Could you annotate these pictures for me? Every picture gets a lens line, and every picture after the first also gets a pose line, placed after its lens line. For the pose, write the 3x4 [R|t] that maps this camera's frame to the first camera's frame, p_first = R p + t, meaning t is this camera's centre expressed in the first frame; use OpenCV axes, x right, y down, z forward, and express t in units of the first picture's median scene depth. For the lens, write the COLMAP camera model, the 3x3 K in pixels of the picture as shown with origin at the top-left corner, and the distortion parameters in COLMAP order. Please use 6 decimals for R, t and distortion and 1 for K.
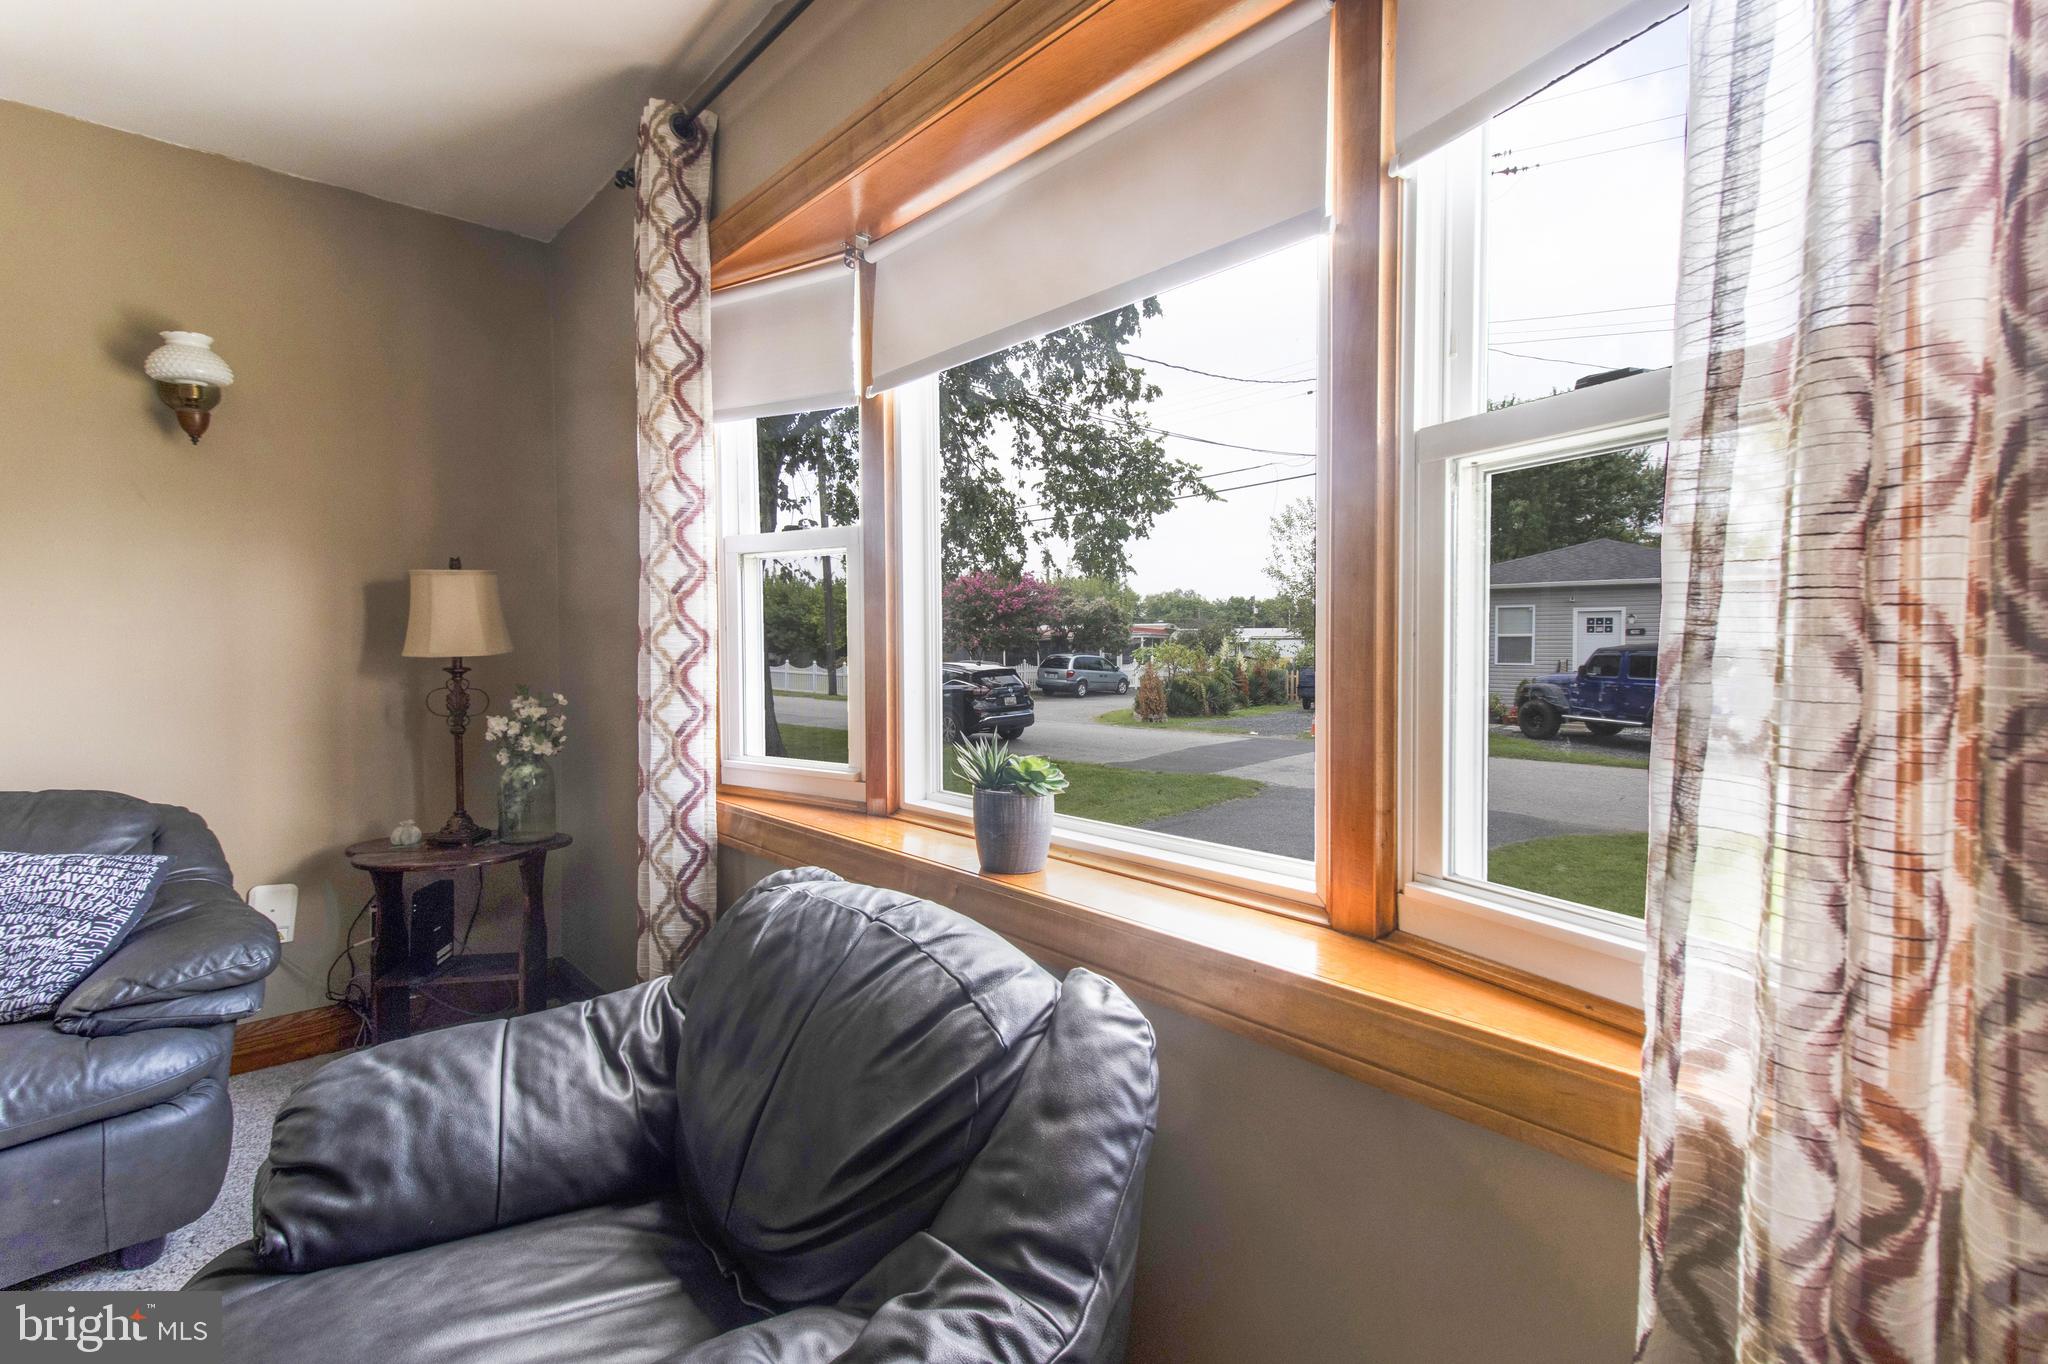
lens RADIAL K [[938.5, 0, 1022.5], [0, 938.5, 665.0], [0, 0, 1]] dist [0.036069, -0.017966]
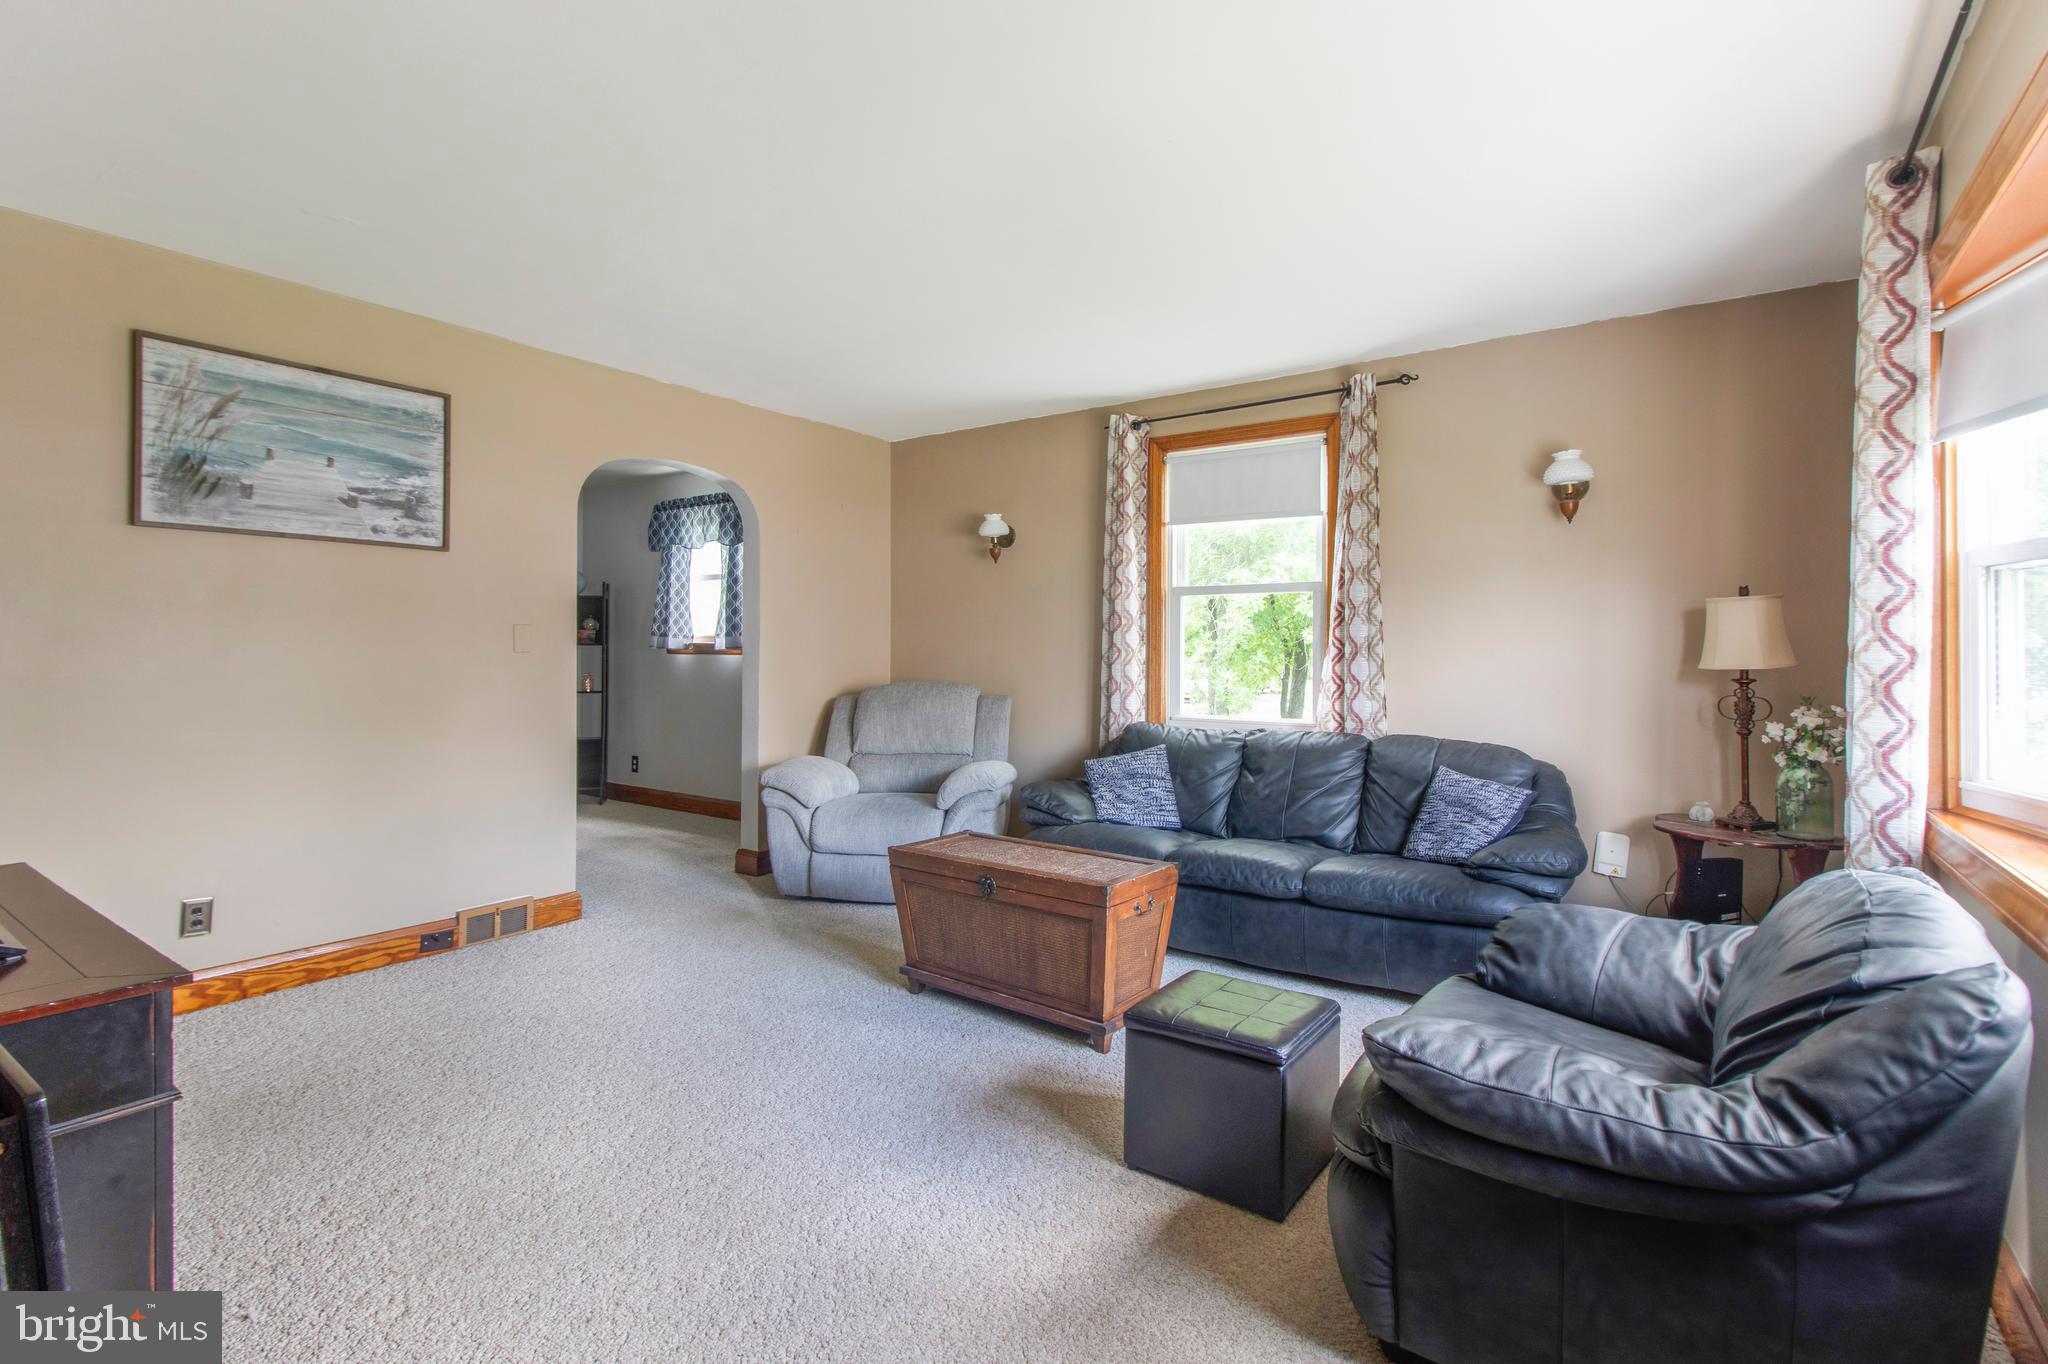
lens RADIAL K [[985.0, 0, 1026.2], [0, 985.0, 647.6], [0, 0, 1]] dist [0.003052, 0.000165]
pose [[0.223331, -0.001783, -0.974741, 0.499942], [-0.033999, 0.999376, -0.009618, 0.007246], [0.974150, 0.035289, 0.223131, -0.183775]]
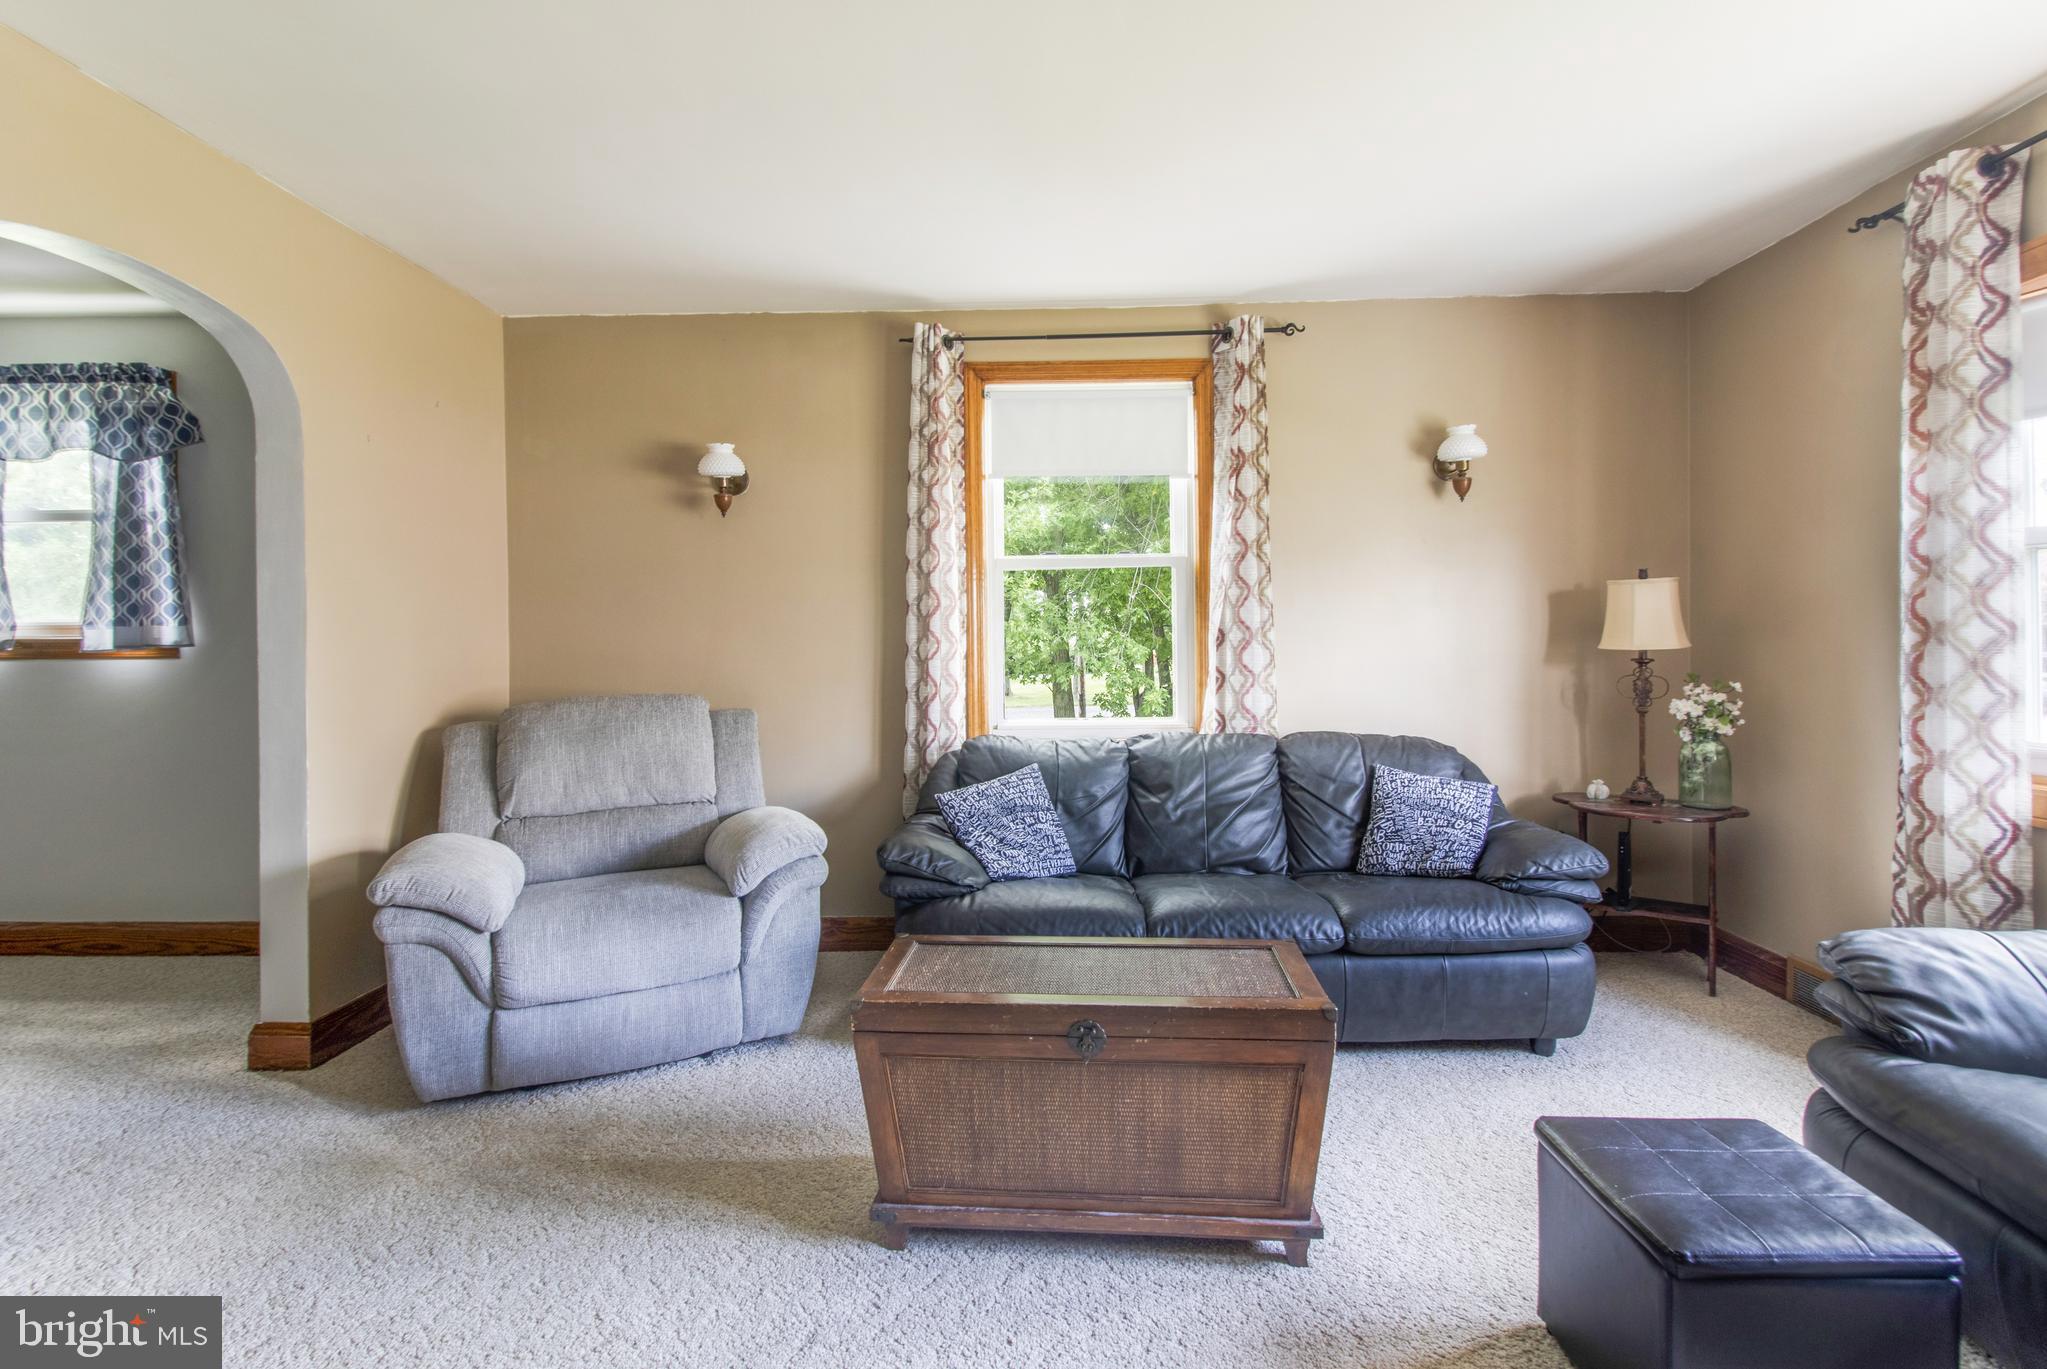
lens RADIAL K [[959.9, 0, 1025.4], [0, 959.9, 645.2], [0, 0, 1]] dist [0.025489, -0.012015]
pose [[0.734436, -0.005242, -0.678657, -0.413058], [-0.010682, 0.999757, -0.019282, 0.022087], [0.678594, 0.021411, 0.734202, -0.569119]]
